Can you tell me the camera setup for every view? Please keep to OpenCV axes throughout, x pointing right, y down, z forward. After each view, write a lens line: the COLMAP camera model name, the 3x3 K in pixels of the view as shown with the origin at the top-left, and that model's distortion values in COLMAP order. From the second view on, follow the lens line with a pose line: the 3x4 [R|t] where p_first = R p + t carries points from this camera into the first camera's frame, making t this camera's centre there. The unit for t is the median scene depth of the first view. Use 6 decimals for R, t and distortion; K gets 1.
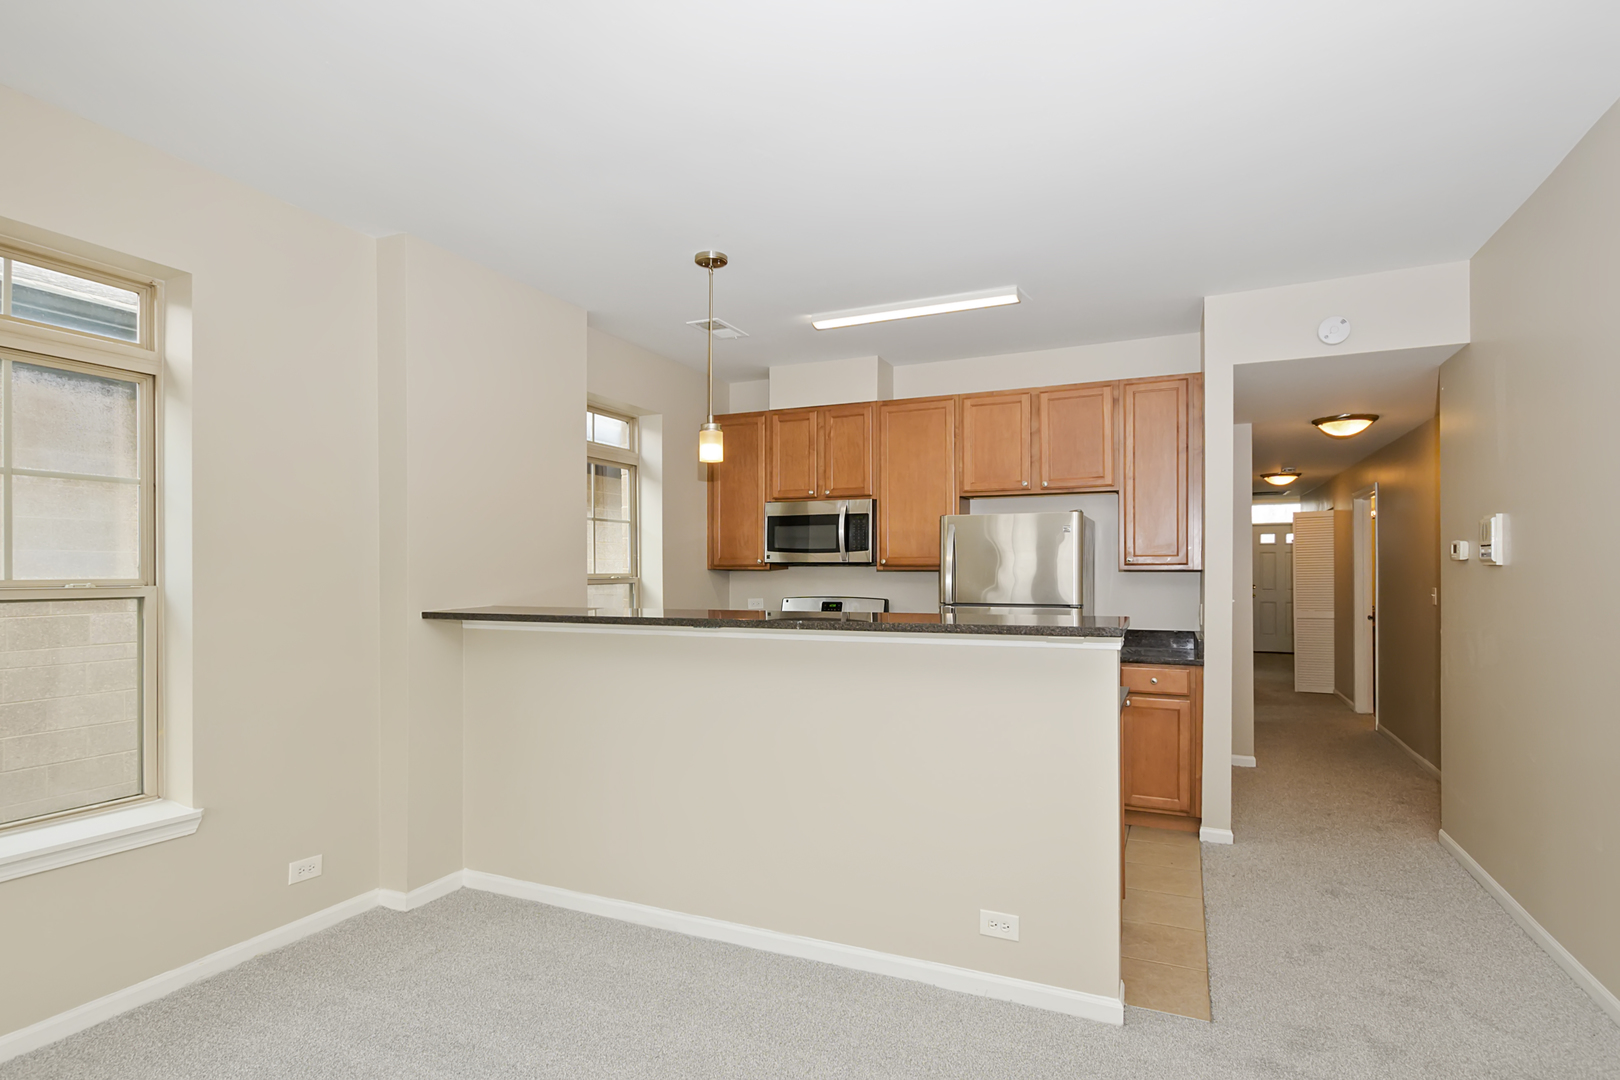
lens RADIAL K [[808.0, 0, 805.3], [0, 808.0, 547.6], [0, 0, 1]] dist [-0.000574, -0.000060]
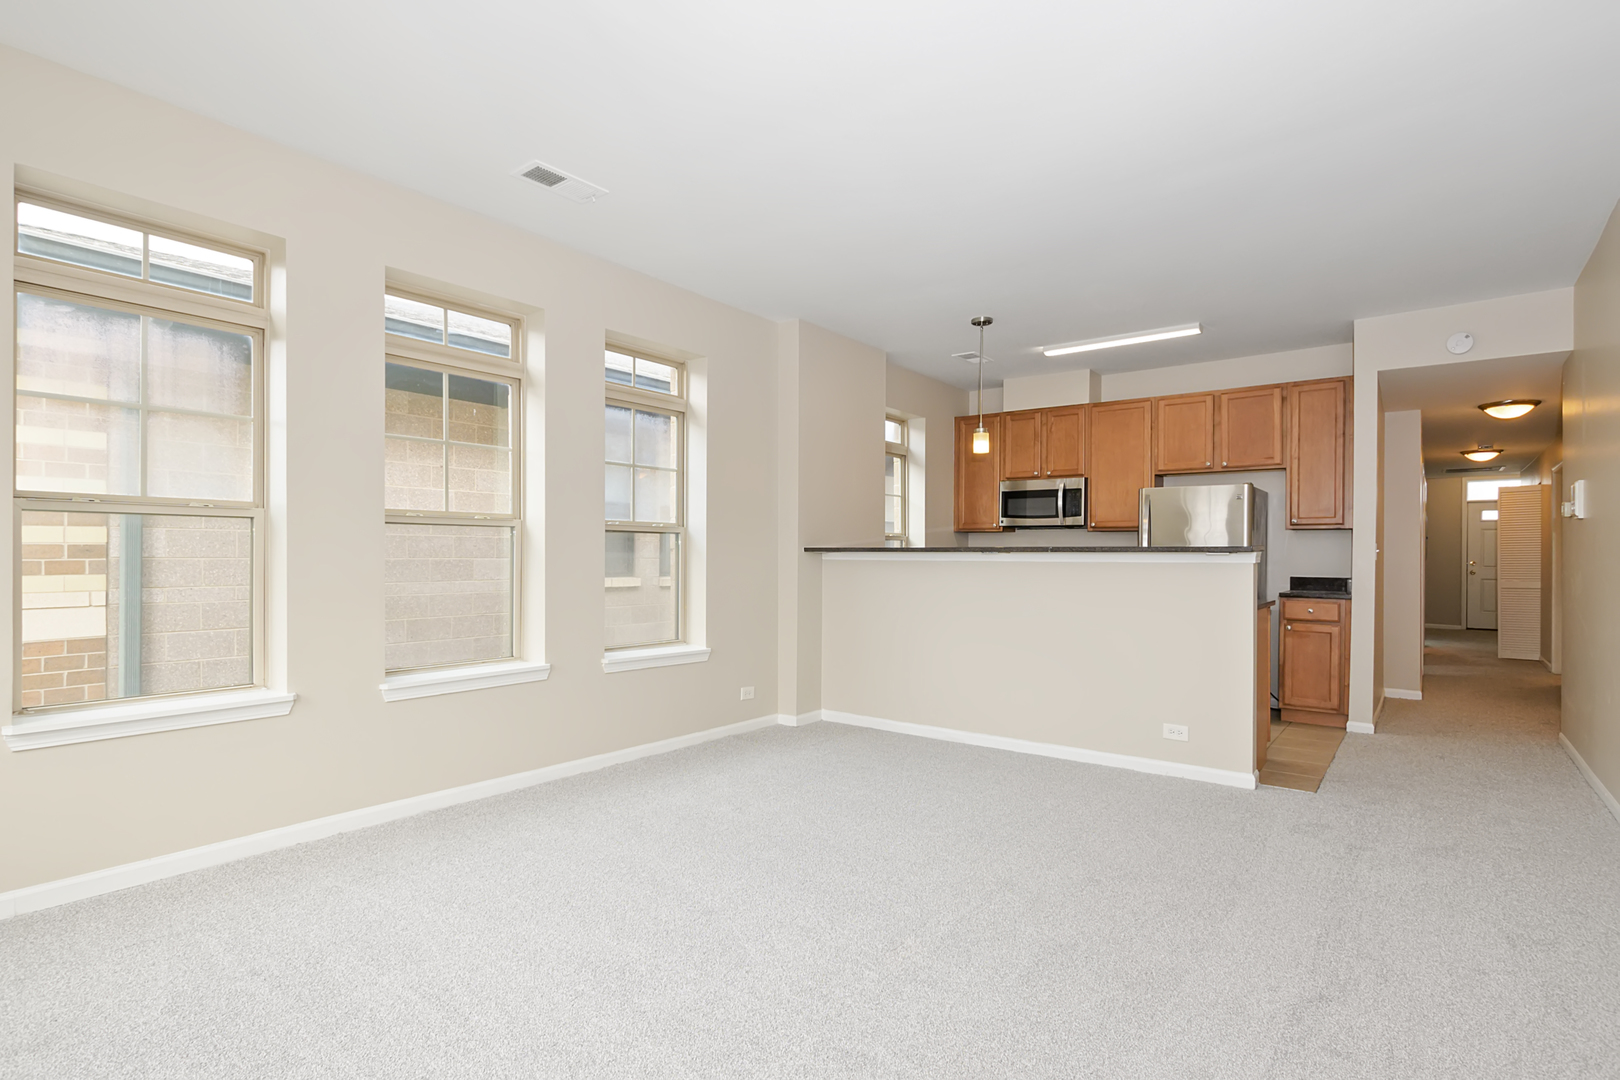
lens RADIAL K [[808.0, 0, 805.3], [0, 808.0, 547.6], [0, 0, 1]] dist [-0.000574, -0.000060]
pose [[0.974852, 0.006000, -0.222772, -0.072372], [-0.002216, 0.999849, 0.017228, 0.035439], [0.222842, -0.016301, 0.974718, -0.423850]]
